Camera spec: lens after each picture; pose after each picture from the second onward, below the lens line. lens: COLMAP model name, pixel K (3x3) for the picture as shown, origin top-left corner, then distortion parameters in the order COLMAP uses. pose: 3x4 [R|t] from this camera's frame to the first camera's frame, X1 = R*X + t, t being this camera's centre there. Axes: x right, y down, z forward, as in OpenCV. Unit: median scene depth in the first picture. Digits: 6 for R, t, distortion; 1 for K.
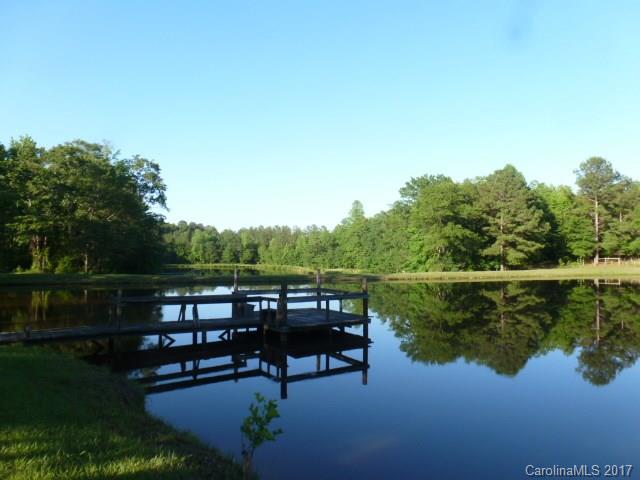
lens RADIAL K [[453.1, 0, 320.0], [0, 453.1, 240.0], [0, 0, 1]] dist [-0.011581, -0.004143]
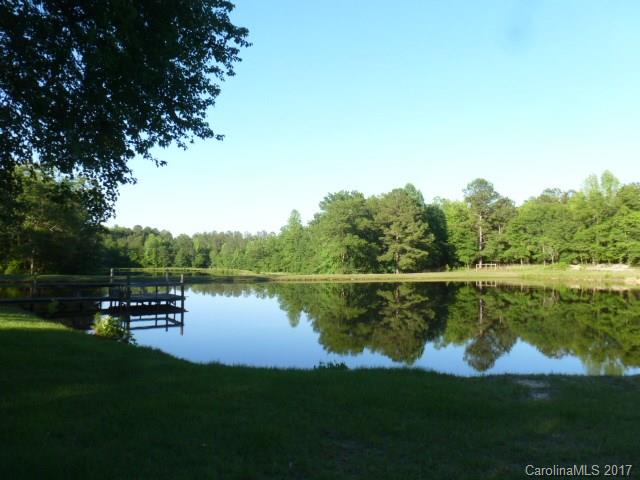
lens RADIAL K [[467.6, 0, 320.0], [0, 467.6, 240.0], [0, 0, 1]] dist [0.000792, -0.002775]
pose [[0.998382, 0.007129, 0.056414, 0.128844], [-0.006685, 0.999945, -0.008052, -0.009708], [-0.056468, 0.007662, 0.998375, -0.208511]]
